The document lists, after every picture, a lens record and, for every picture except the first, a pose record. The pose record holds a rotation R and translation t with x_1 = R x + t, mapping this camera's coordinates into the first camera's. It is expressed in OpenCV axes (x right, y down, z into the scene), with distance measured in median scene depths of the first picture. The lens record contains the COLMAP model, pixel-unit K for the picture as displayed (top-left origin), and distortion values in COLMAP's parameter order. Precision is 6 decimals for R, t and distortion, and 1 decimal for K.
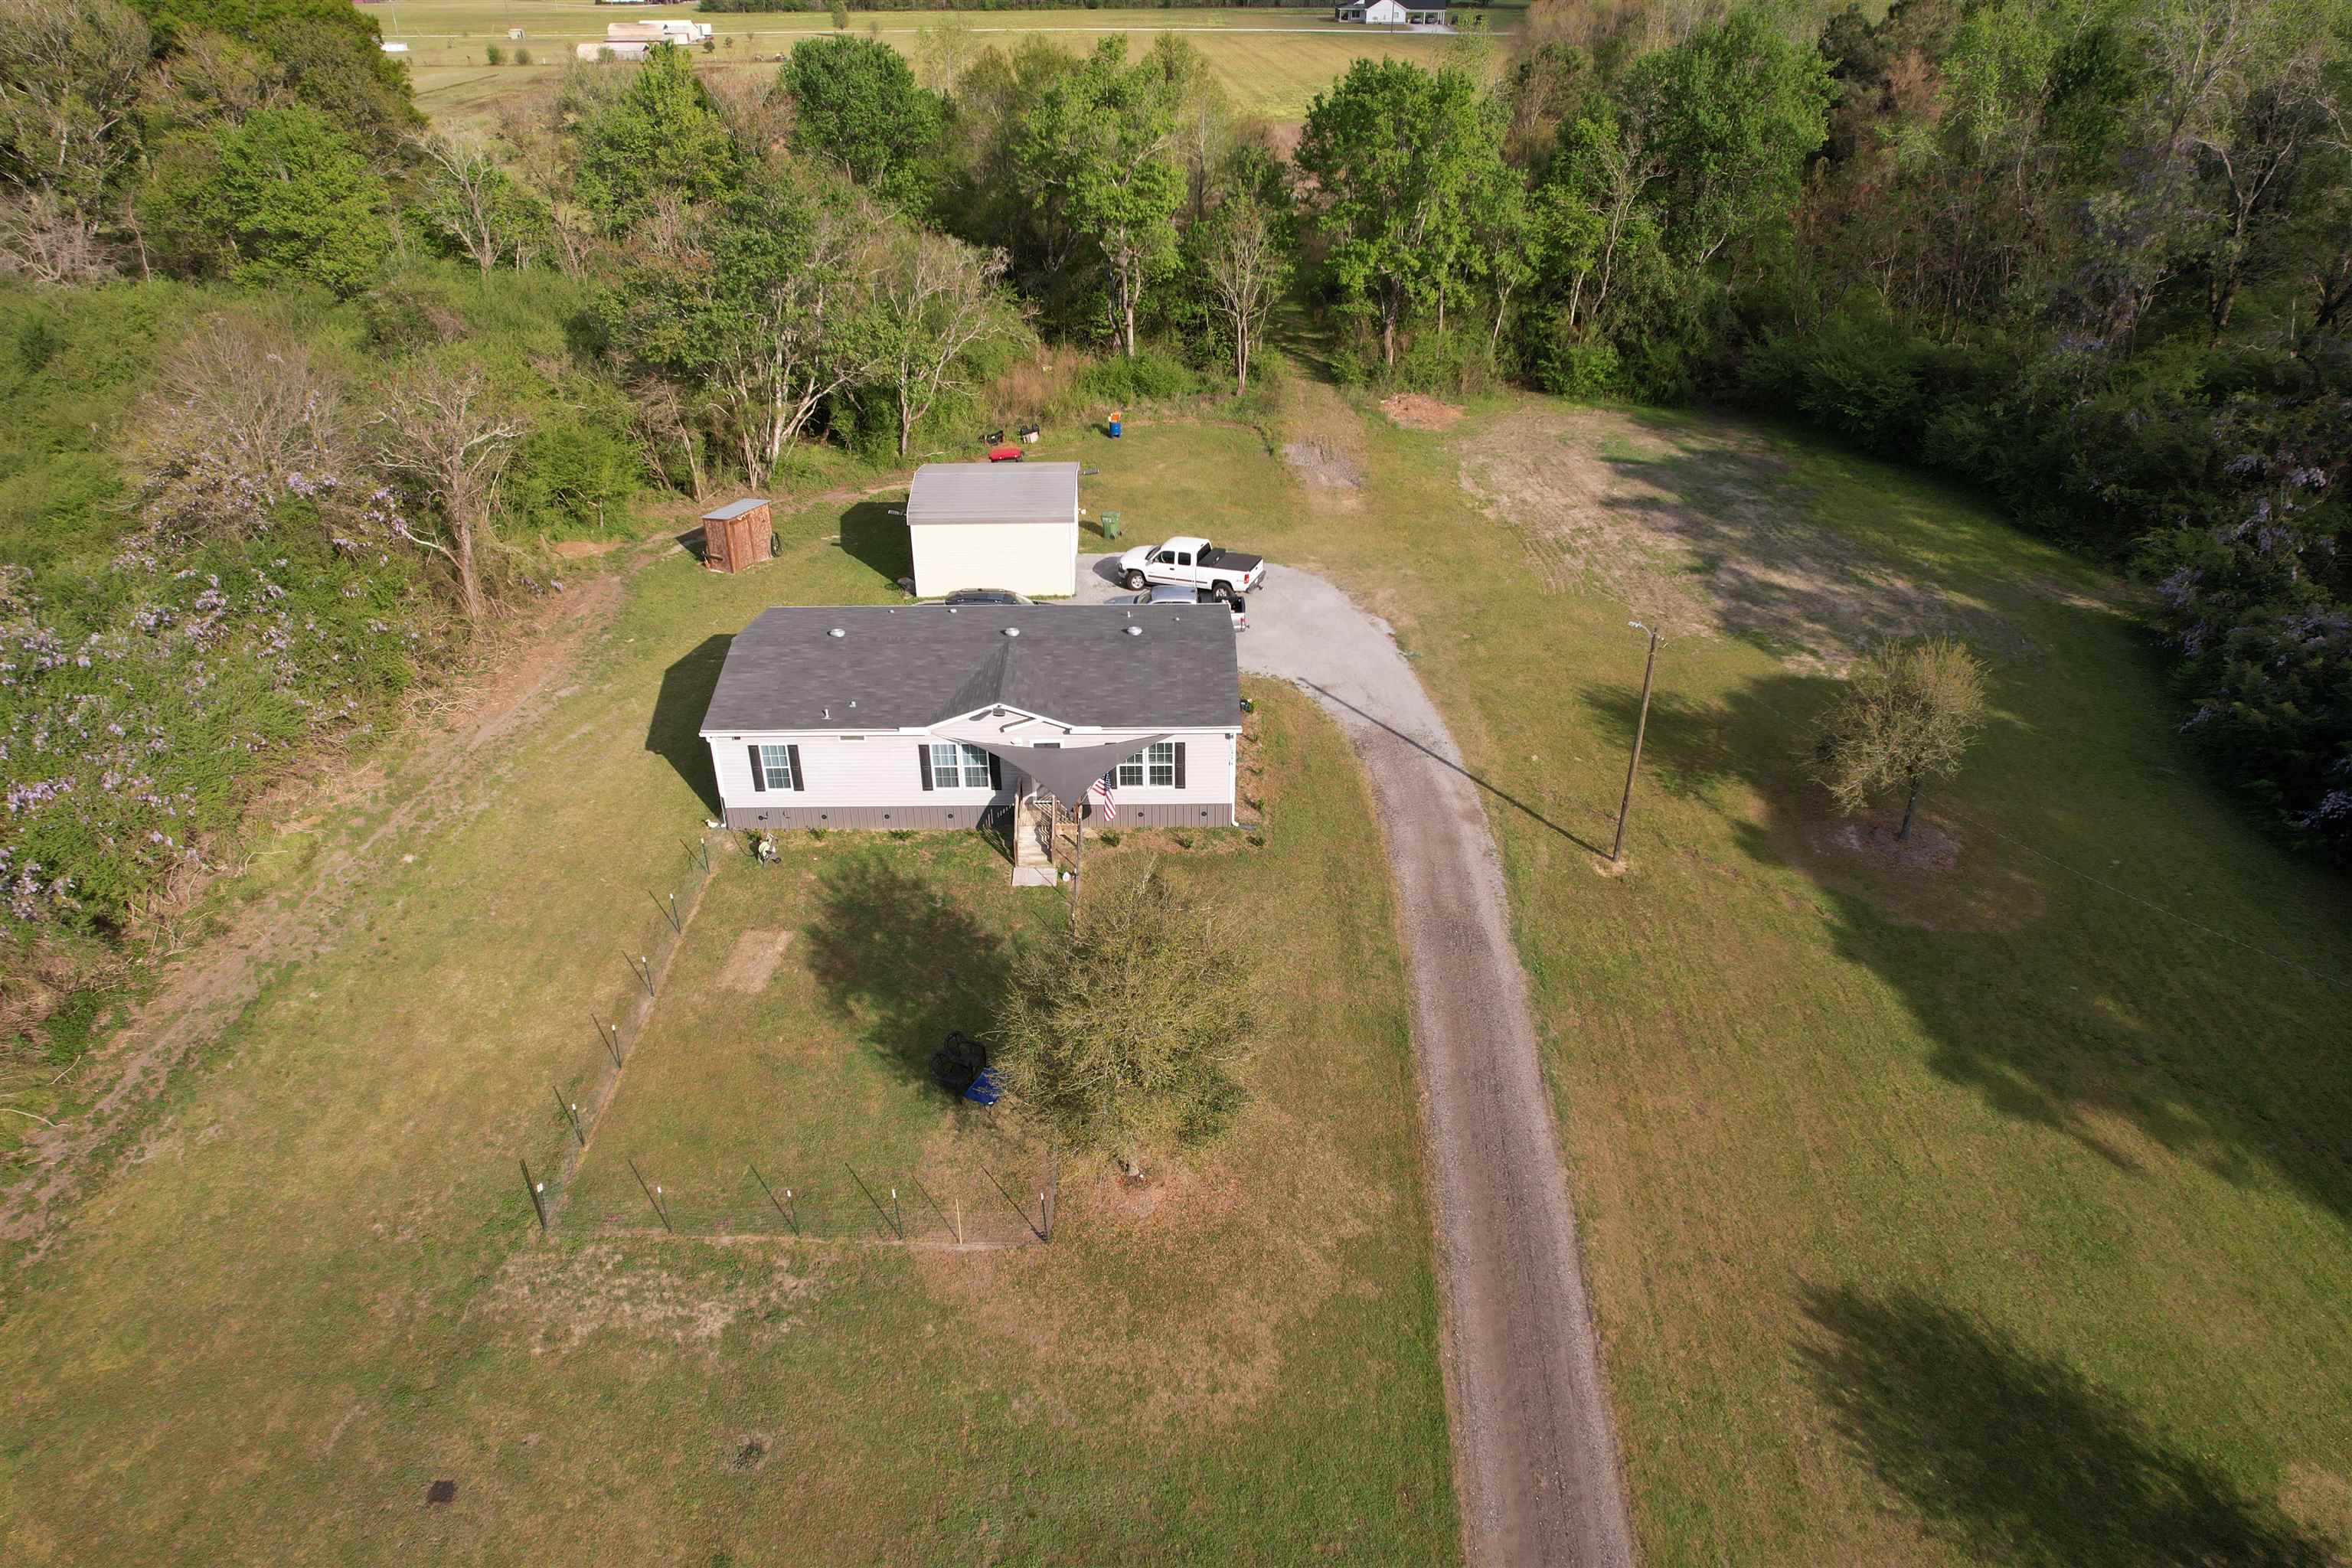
lens RADIAL K [[1505.0, 0, 1181.3], [0, 1505.0, 784.0], [0, 0, 1]] dist [-0.046305, 0.018963]
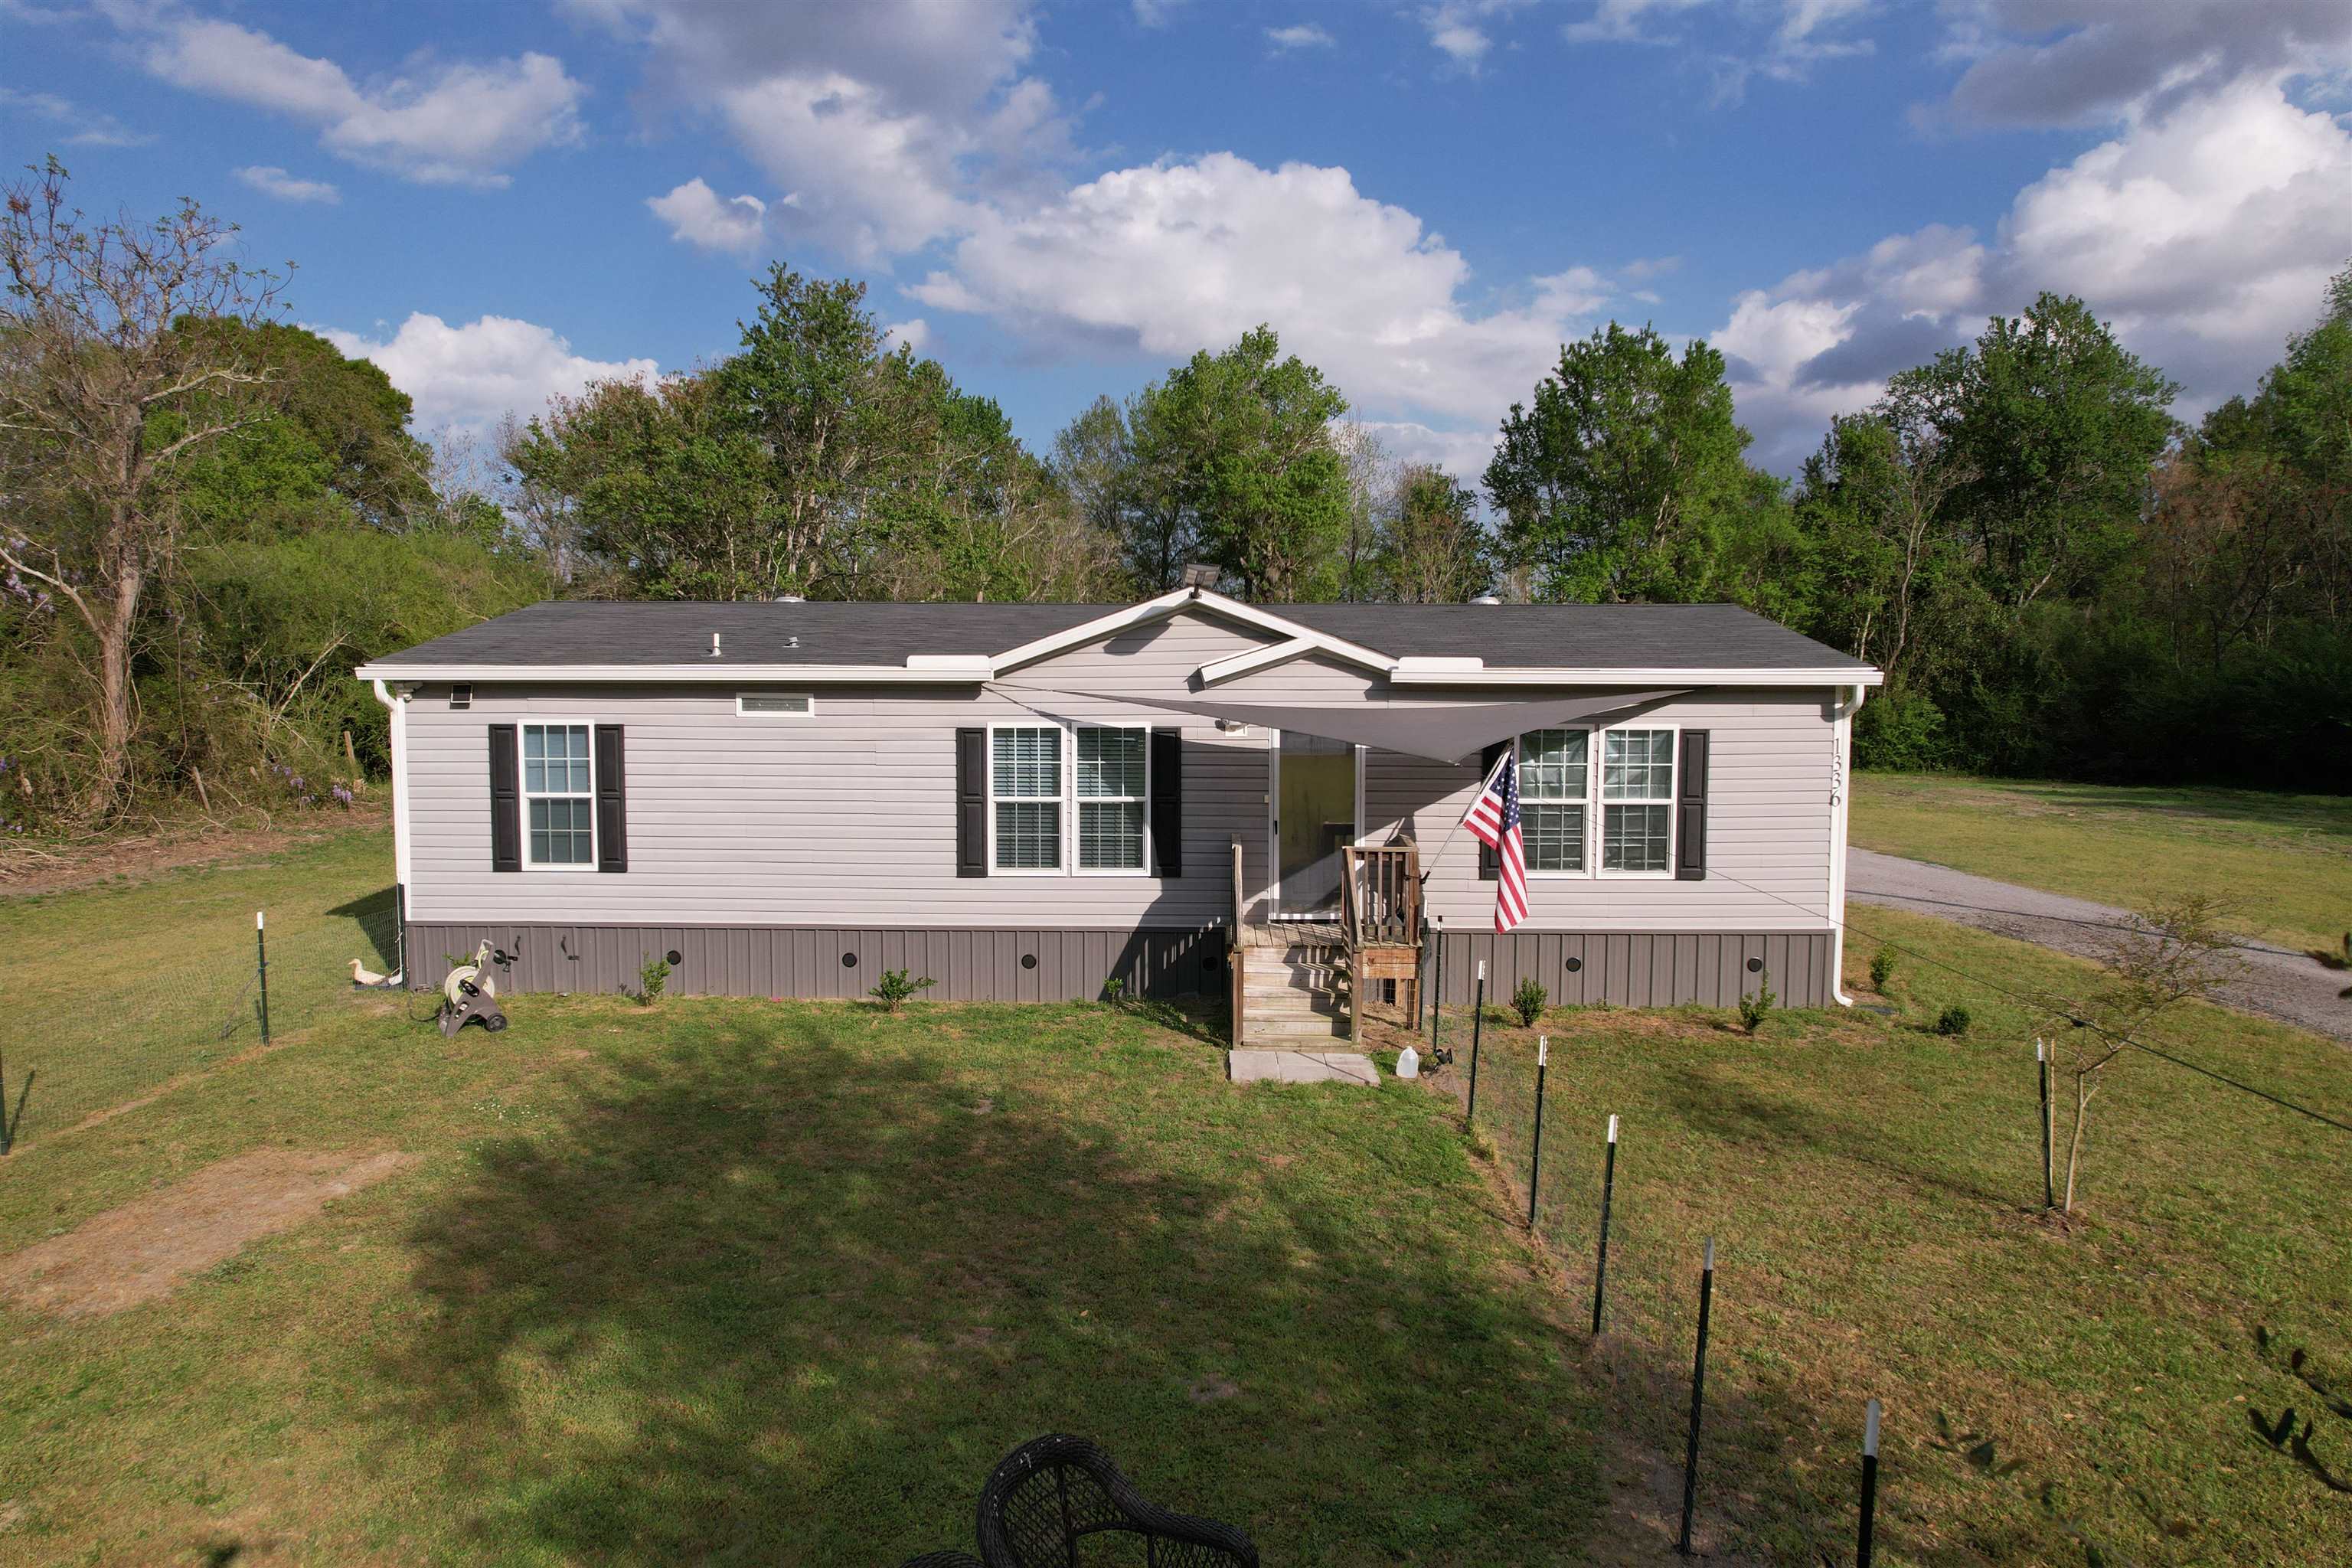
lens RADIAL K [[1505.0, 0, 1186.2], [0, 1505.0, 782.4], [0, 0, 1]] dist [-0.046305, 0.018963]
pose [[0.999471, 0.009322, -0.031150, -0.096730], [-0.021894, 0.901233, -0.432781, 0.122552], [0.024039, 0.433234, 0.900961, 0.605430]]
